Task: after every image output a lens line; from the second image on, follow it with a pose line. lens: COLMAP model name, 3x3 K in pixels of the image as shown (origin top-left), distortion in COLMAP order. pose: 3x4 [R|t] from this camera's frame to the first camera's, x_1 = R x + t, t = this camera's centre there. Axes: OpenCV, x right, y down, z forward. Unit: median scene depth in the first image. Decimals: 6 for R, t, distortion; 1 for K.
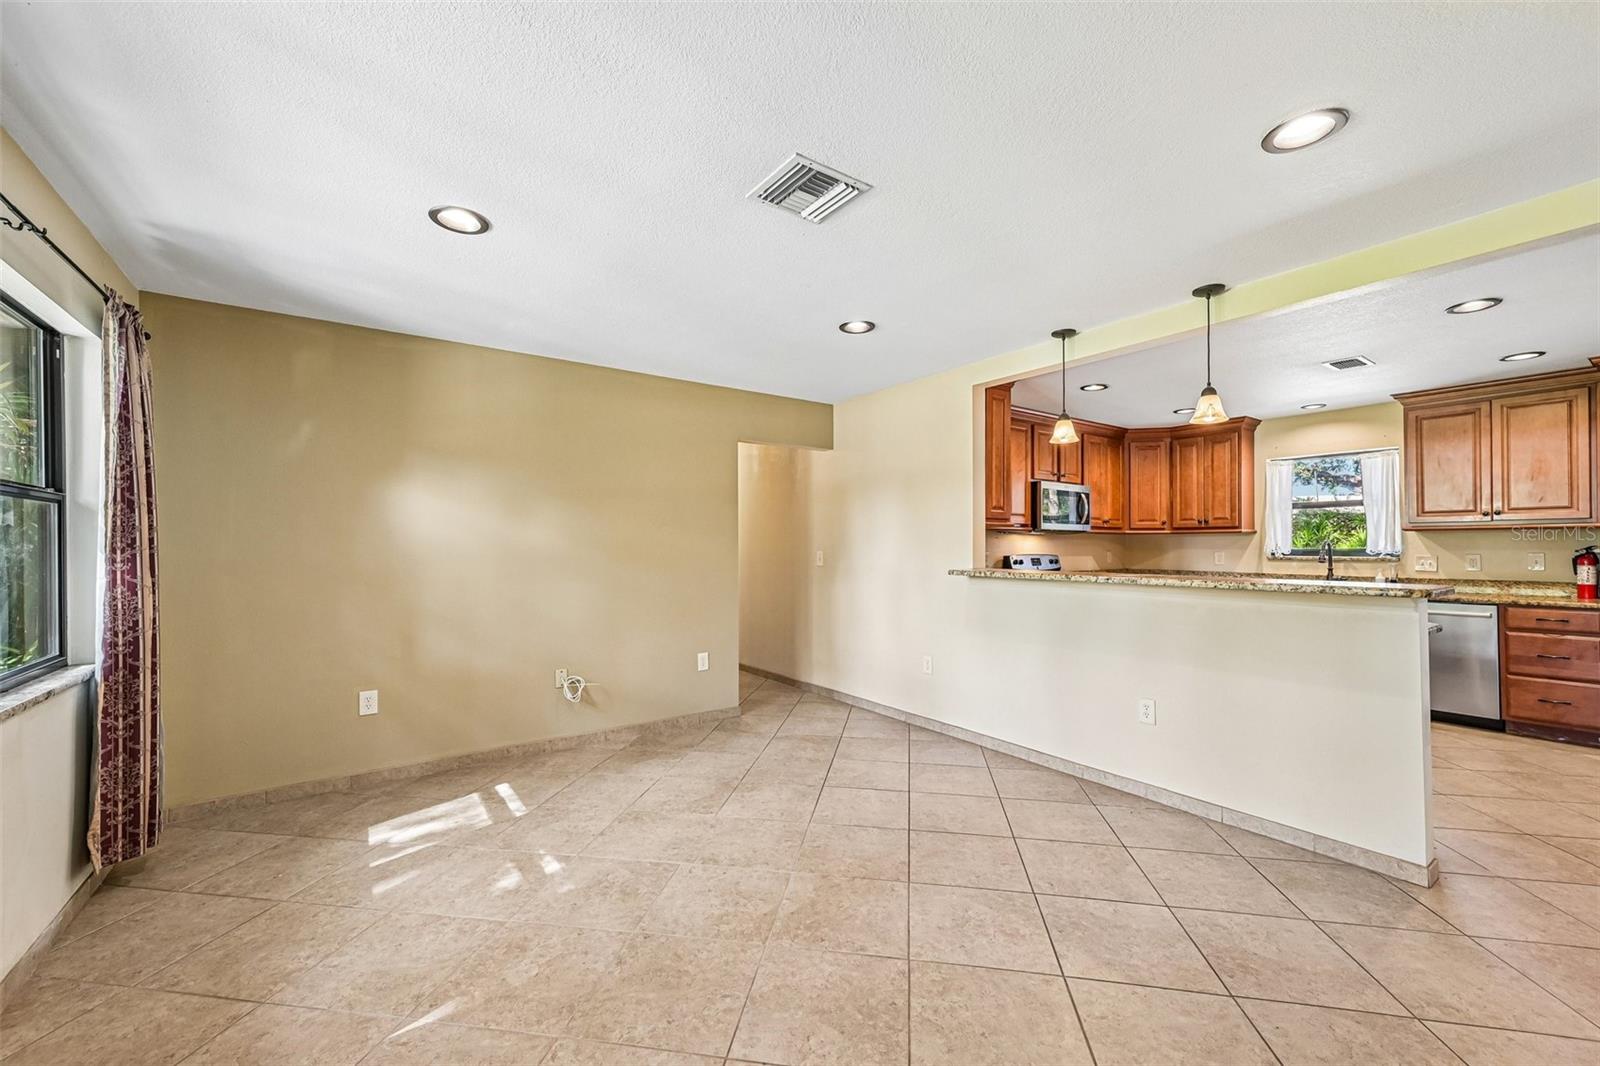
lens RADIAL K [[637.3, 0, 809.2], [0, 637.3, 540.3], [0, 0, 1]] dist [0.012576, -0.000553]
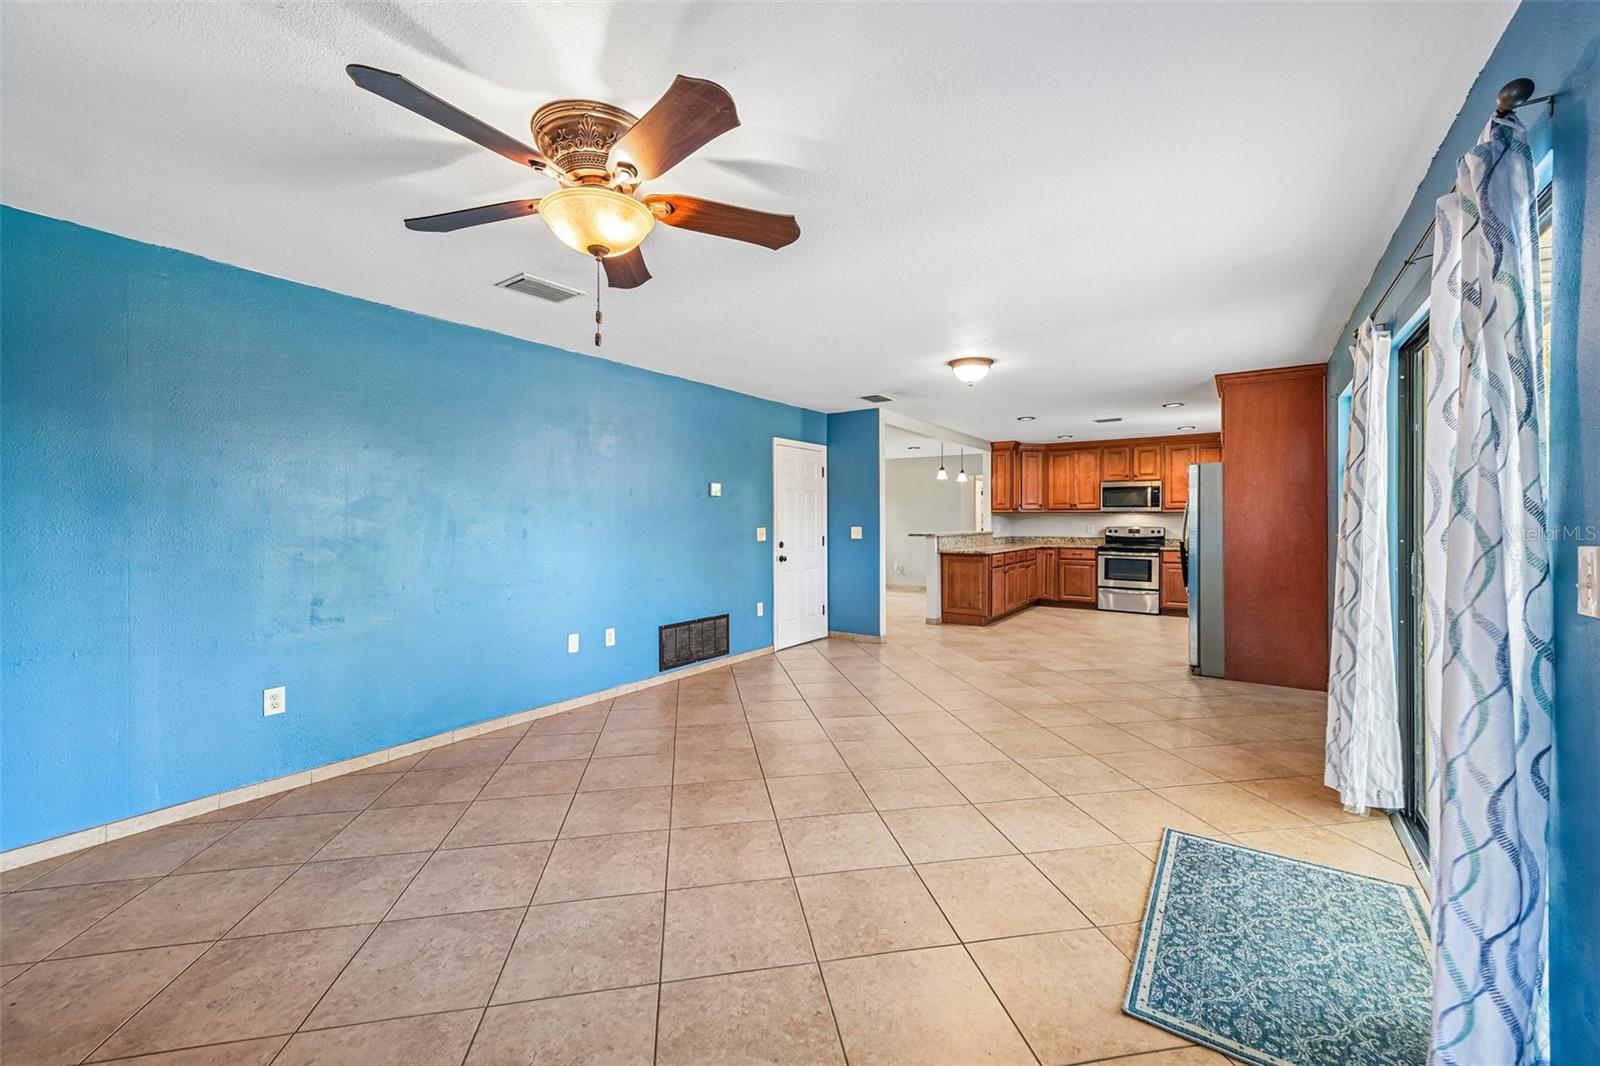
lens RADIAL K [[637.3, 0, 801.6], [0, 637.3, 523.5], [0, 0, 1]] dist [0.012576, -0.000553]
pose [[0.333233, 0.004479, -0.942834, 2.142427], [0.008940, 0.999929, 0.007909, -0.007201], [0.942802, -0.011064, 0.333169, -0.391370]]
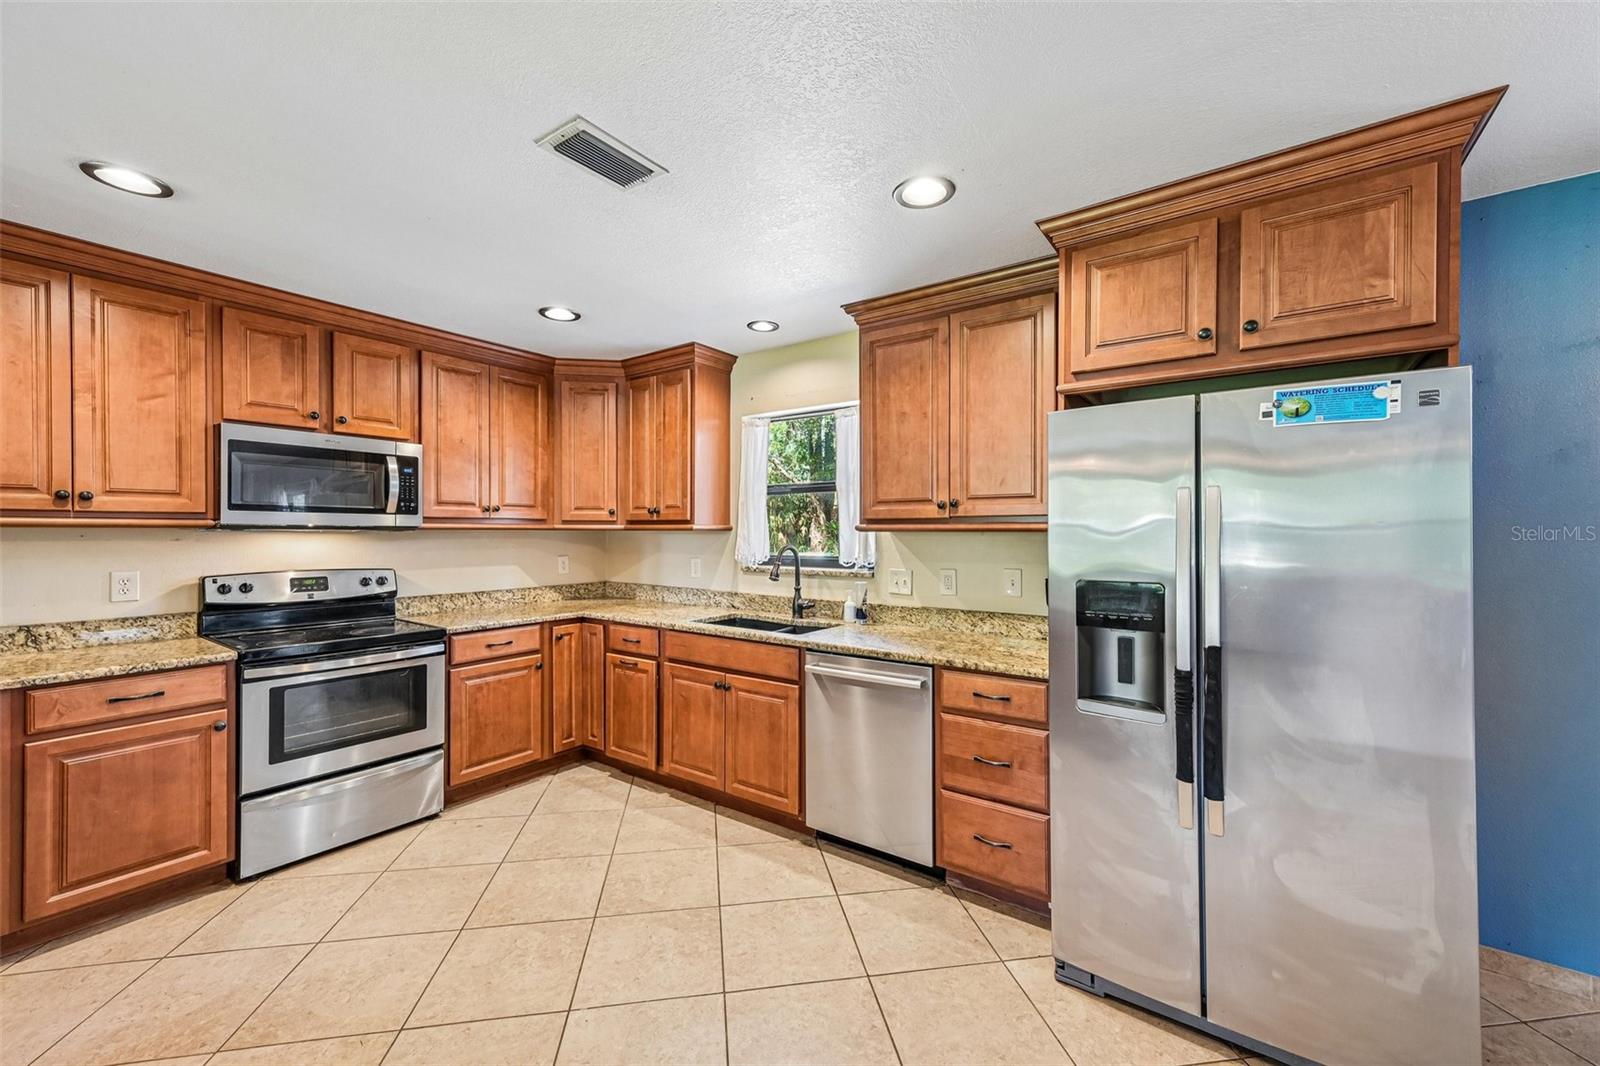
lens RADIAL K [[637.3, 0, 801.8], [0, 637.3, 535.0], [0, 0, 1]] dist [0.012576, -0.000553]
pose [[0.949339, -0.001055, 0.314251, 0.790995], [-0.004177, 0.999864, 0.015977, -0.023607], [-0.314225, -0.016480, 0.949205, 0.512477]]
